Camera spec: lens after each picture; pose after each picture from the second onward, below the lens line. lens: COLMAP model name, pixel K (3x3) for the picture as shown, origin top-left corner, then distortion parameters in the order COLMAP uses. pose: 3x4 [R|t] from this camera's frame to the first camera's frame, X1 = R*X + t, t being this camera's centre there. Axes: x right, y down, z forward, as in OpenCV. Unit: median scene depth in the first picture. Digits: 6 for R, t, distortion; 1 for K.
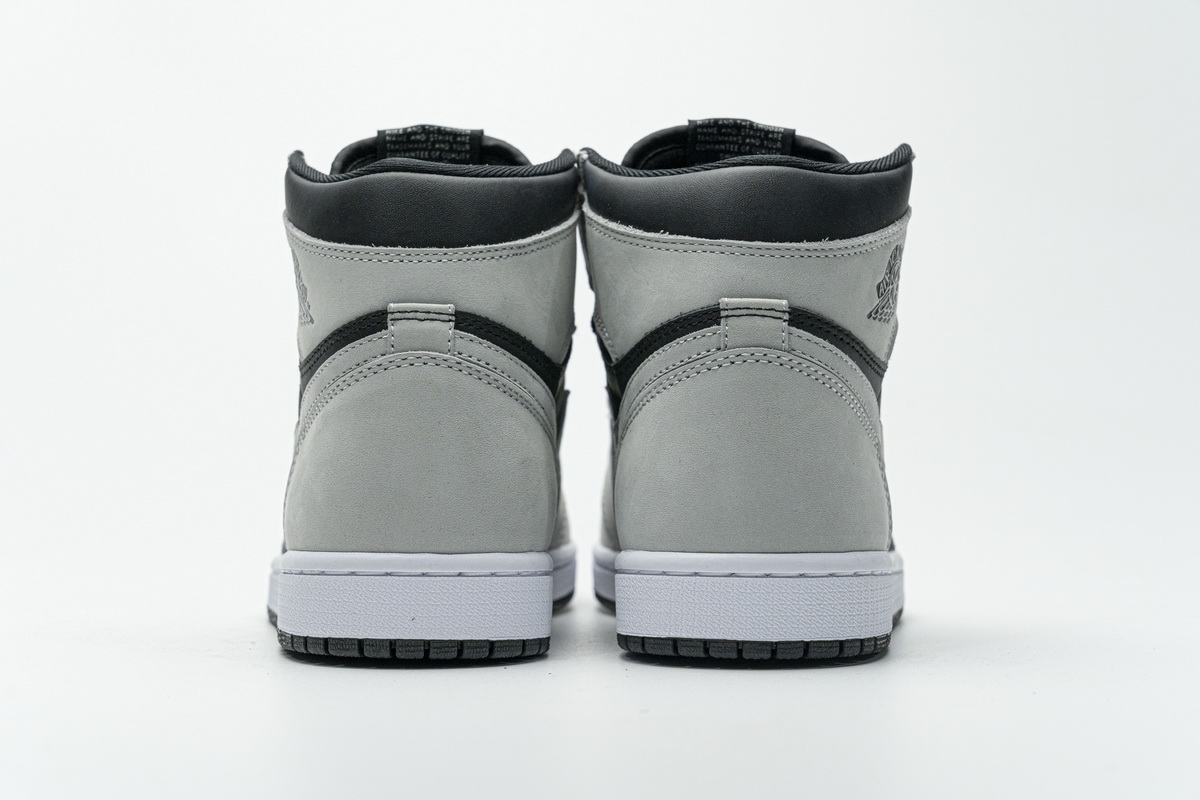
lens RADIAL K [[2325.9, 0, 600.0], [0, 2325.9, 400.0], [0, 0, 1]] dist [0.089980, -0.095670]
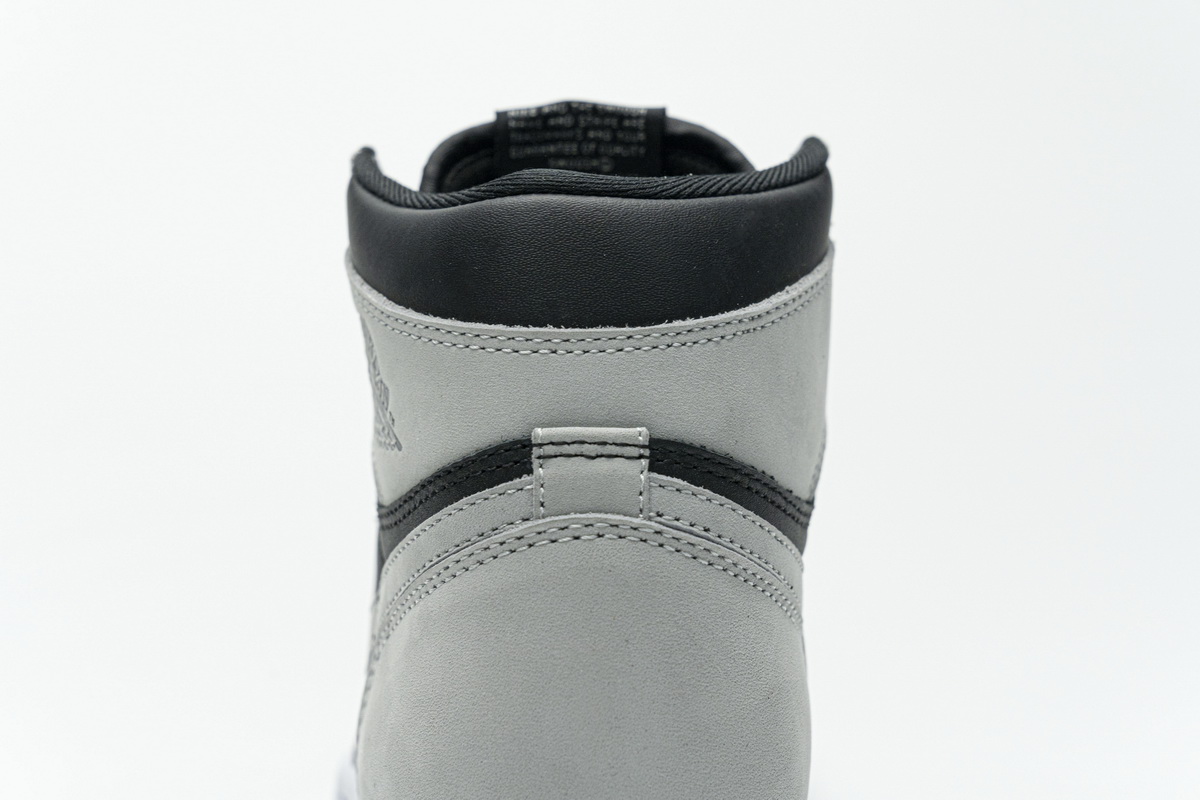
lens RADIAL K [[2325.9, 0, 600.0], [0, 2325.9, 400.0], [0, 0, 1]] dist [0.089980, -0.095670]
pose [[0.999612, -0.013886, -0.024162, -0.059107], [0.014734, 0.999269, 0.035273, -0.066620], [0.023655, -0.035616, 0.999086, 0.419804]]
